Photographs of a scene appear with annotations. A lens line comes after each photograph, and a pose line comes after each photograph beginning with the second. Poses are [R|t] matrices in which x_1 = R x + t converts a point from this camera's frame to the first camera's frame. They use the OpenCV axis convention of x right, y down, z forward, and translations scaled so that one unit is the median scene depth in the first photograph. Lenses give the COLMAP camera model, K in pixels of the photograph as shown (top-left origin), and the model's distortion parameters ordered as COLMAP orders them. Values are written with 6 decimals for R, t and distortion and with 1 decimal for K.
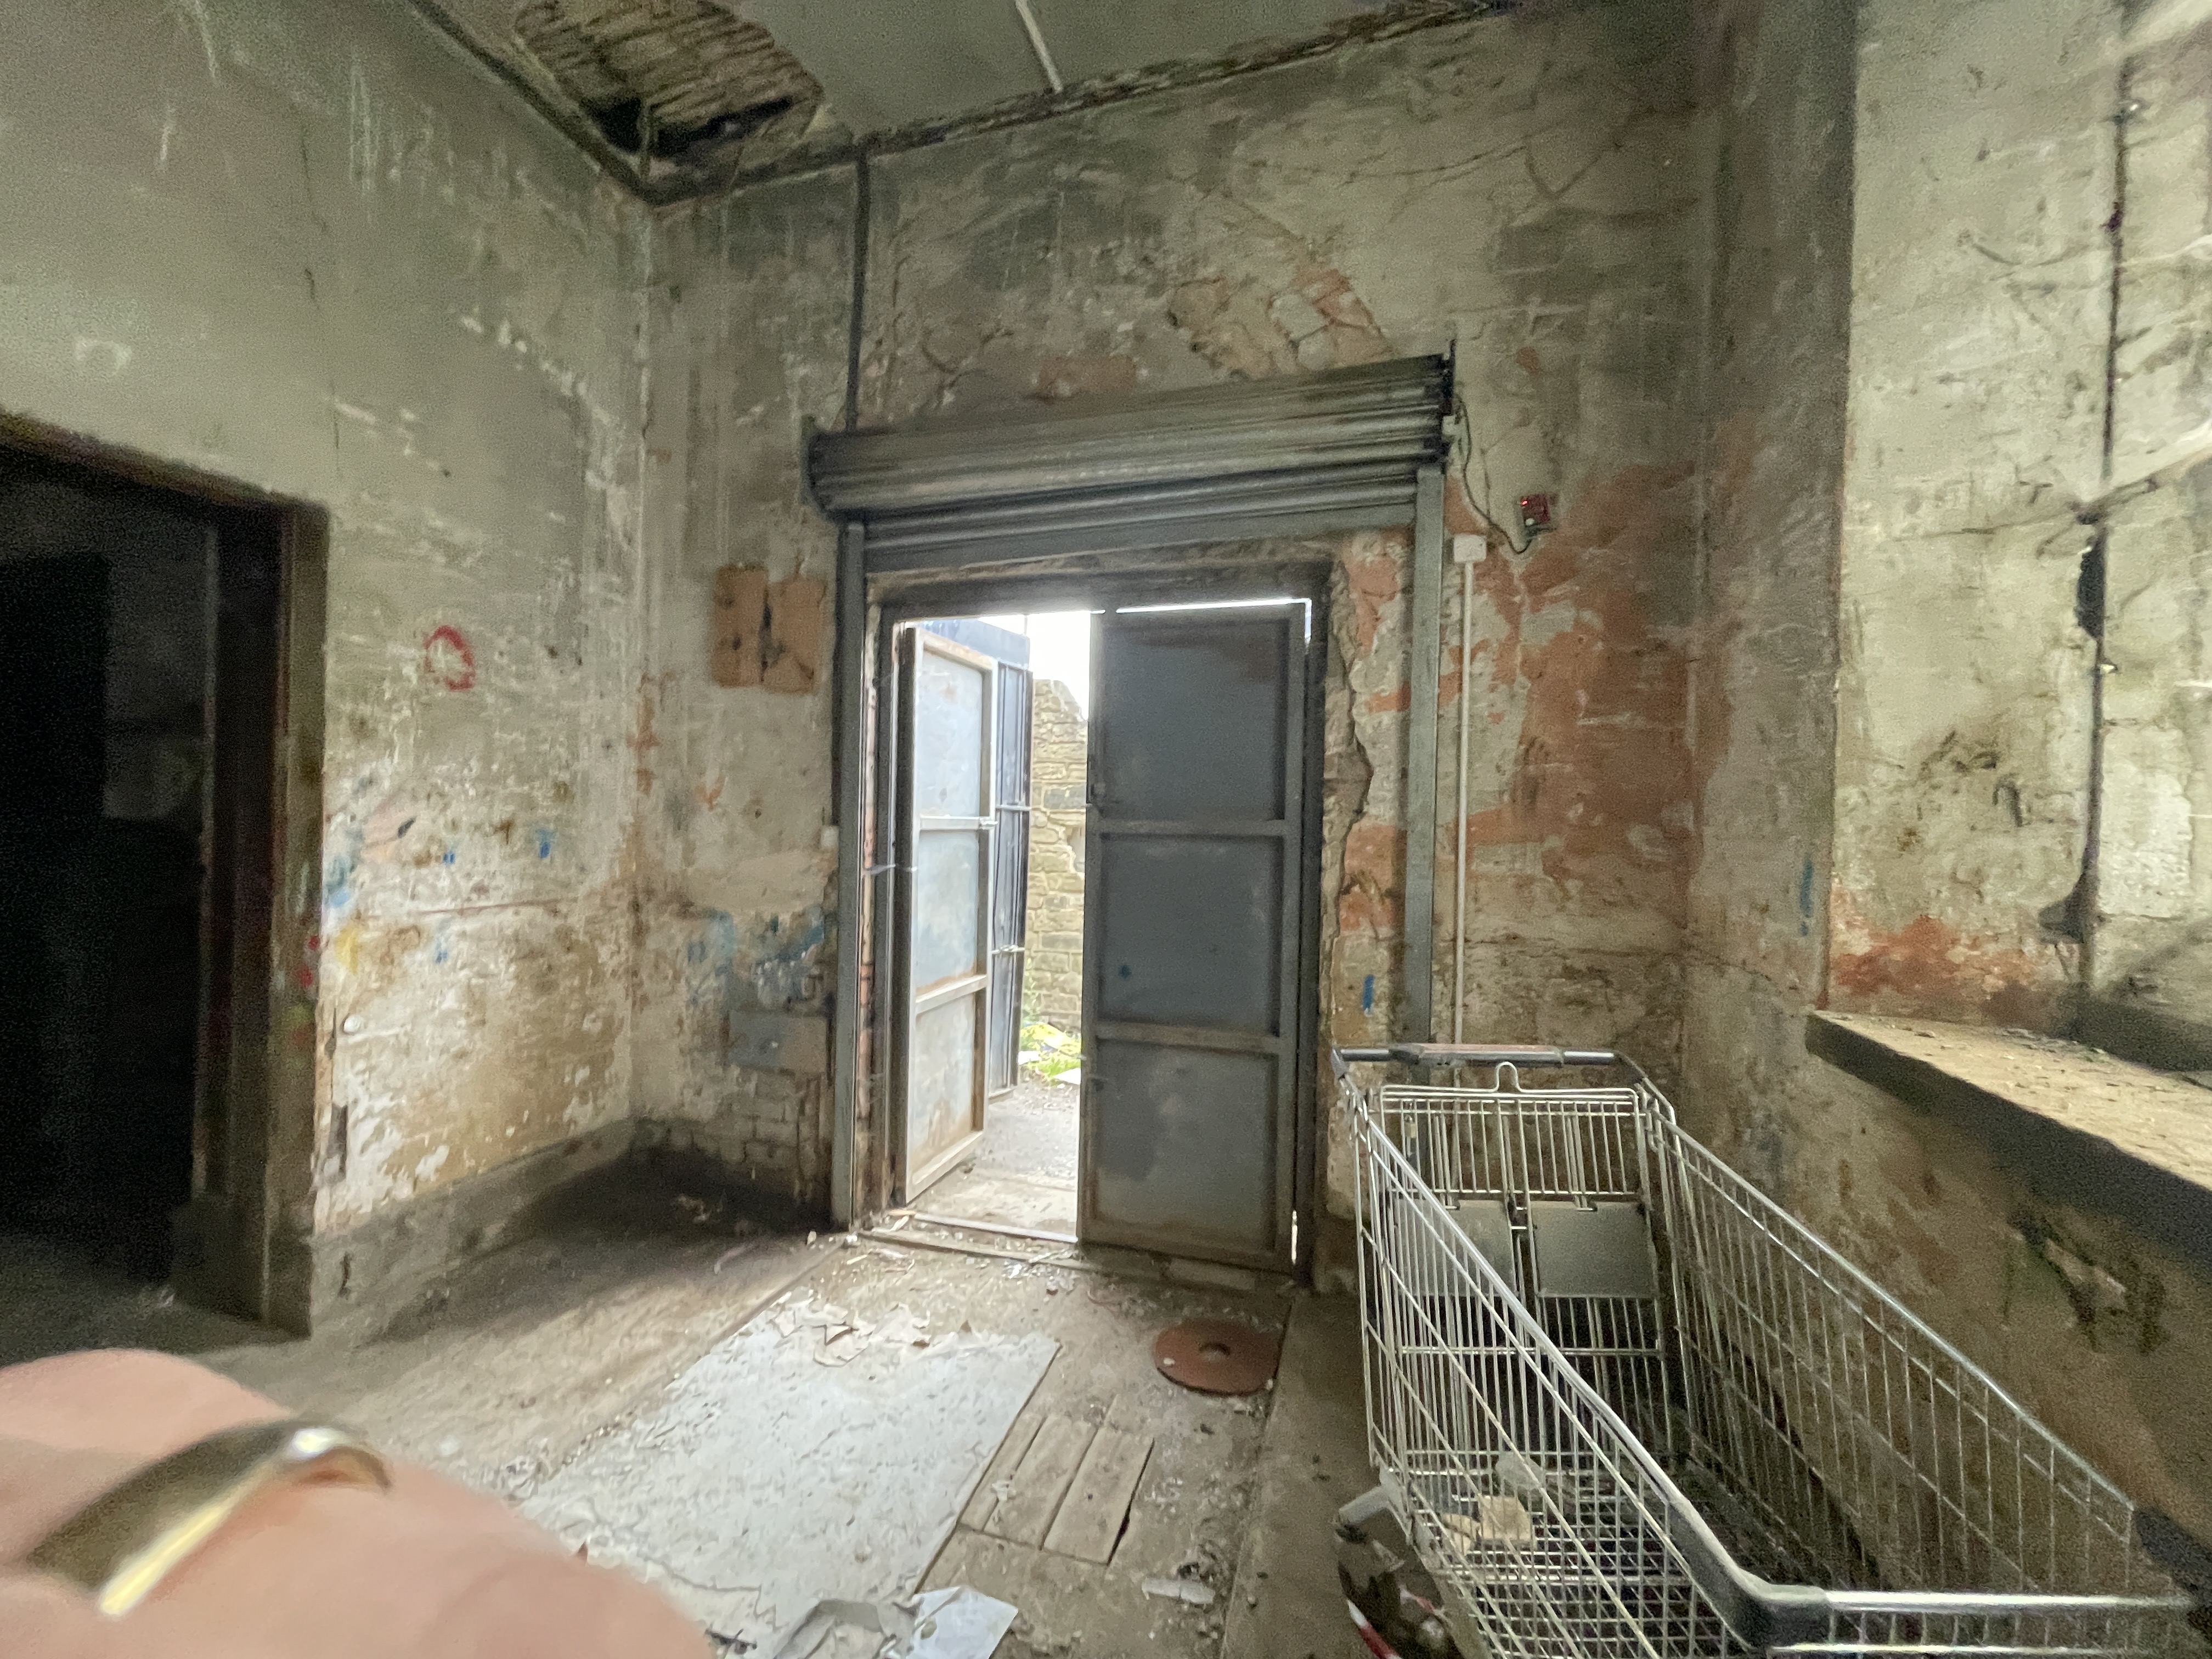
lens RADIAL K [[900.5, 0, 1106.2], [0, 900.5, 830.0], [0, 0, 1]] dist [-0.001132, -0.000030]
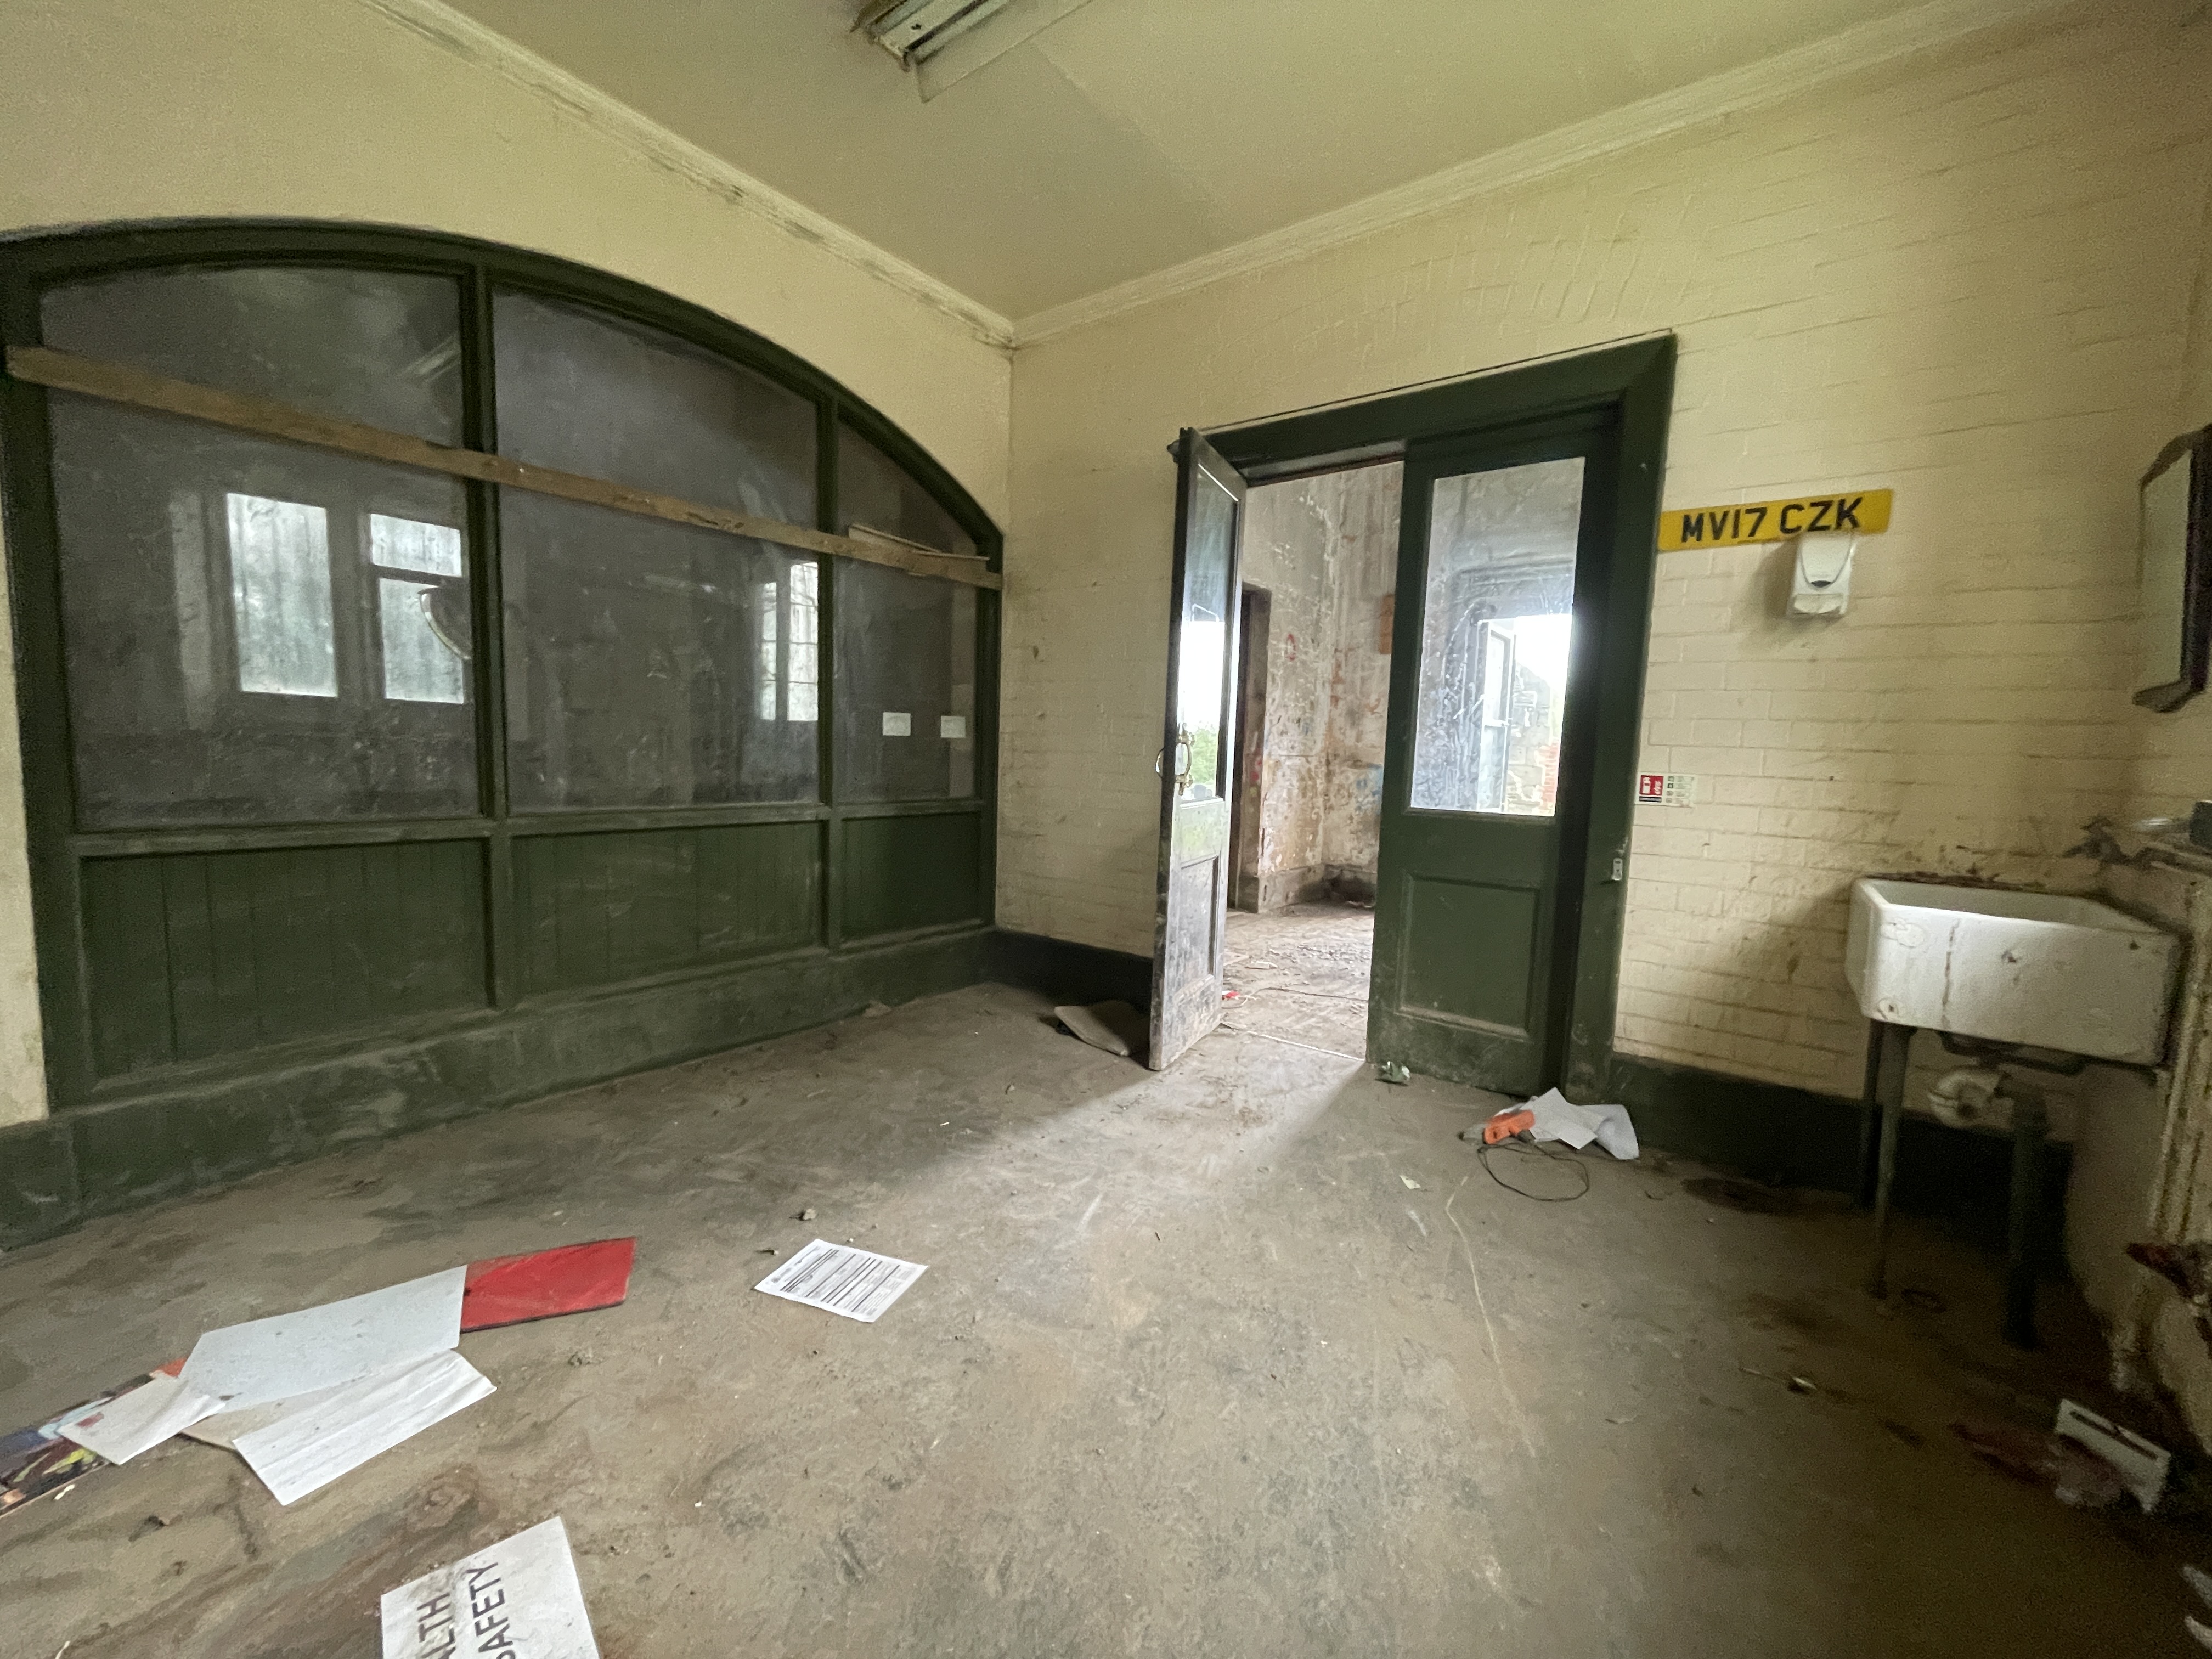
lens RADIAL K [[900.5, 0, 1109.7], [0, 900.5, 824.9], [0, 0, 1]] dist [-0.001132, -0.000030]
pose [[0.939817, 0.040083, -0.339320, -0.294537], [-0.016542, 0.997268, 0.071987, 0.090030], [0.341278, -0.062042, 0.937913, -1.142805]]
